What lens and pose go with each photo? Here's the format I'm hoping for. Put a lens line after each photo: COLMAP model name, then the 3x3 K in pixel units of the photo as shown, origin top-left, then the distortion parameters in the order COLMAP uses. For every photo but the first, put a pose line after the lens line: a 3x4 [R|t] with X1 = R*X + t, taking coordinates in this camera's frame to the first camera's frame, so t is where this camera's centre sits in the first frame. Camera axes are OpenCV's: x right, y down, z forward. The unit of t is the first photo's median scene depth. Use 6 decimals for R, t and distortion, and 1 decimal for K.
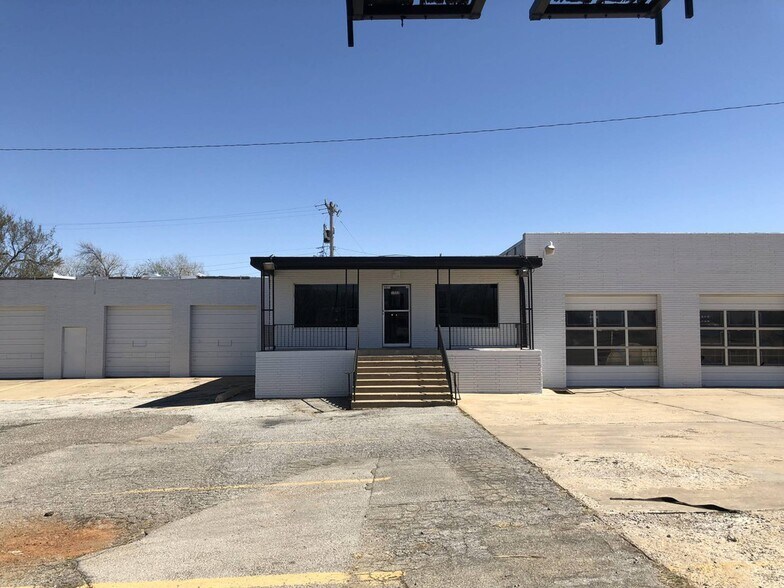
lens RADIAL K [[672.1, 0, 423.8], [0, 672.1, 293.7], [0, 0, 1]] dist [0.035092, -0.003289]
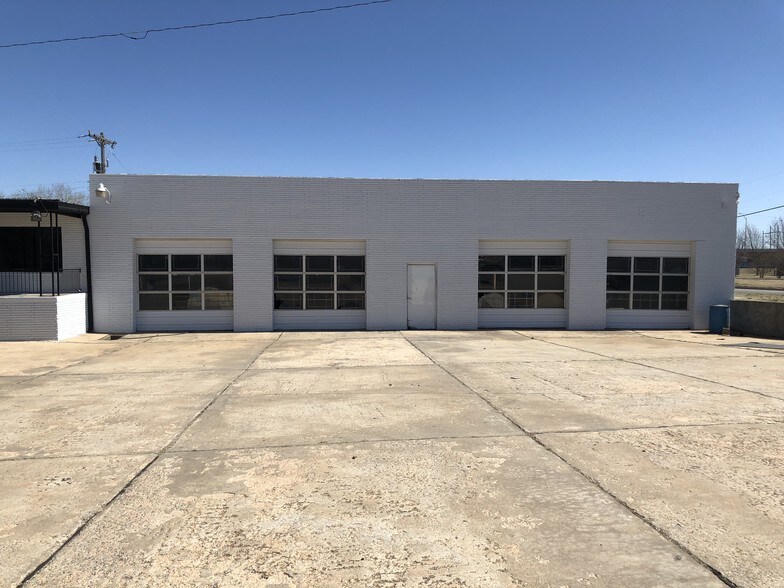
lens RADIAL K [[656.2, 0, 392.0], [0, 656.2, 294.0], [0, 0, 1]] dist [0.006251, -0.002140]
pose [[0.996264, -0.002370, 0.086331, 0.494265], [-0.004821, 0.996539, 0.082985, 0.000825], [-0.086228, -0.083091, 0.992804, 0.014291]]
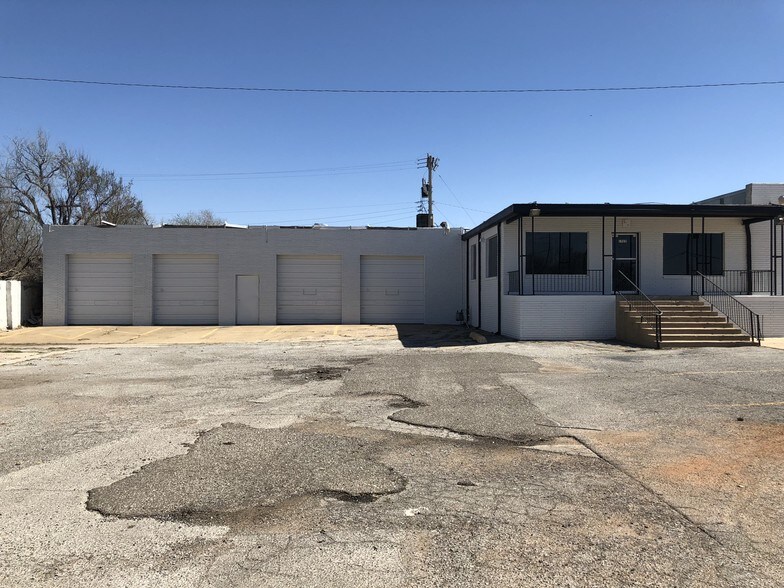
lens RADIAL K [[672.1, 0, 423.8], [0, 672.1, 293.7], [0, 0, 1]] dist [0.035092, -0.003289]
pose [[0.999856, 0.007273, 0.015305, -0.349592], [-0.008170, 0.998202, 0.059377, 0.019365], [-0.014845, -0.059493, 0.998118, -0.025151]]
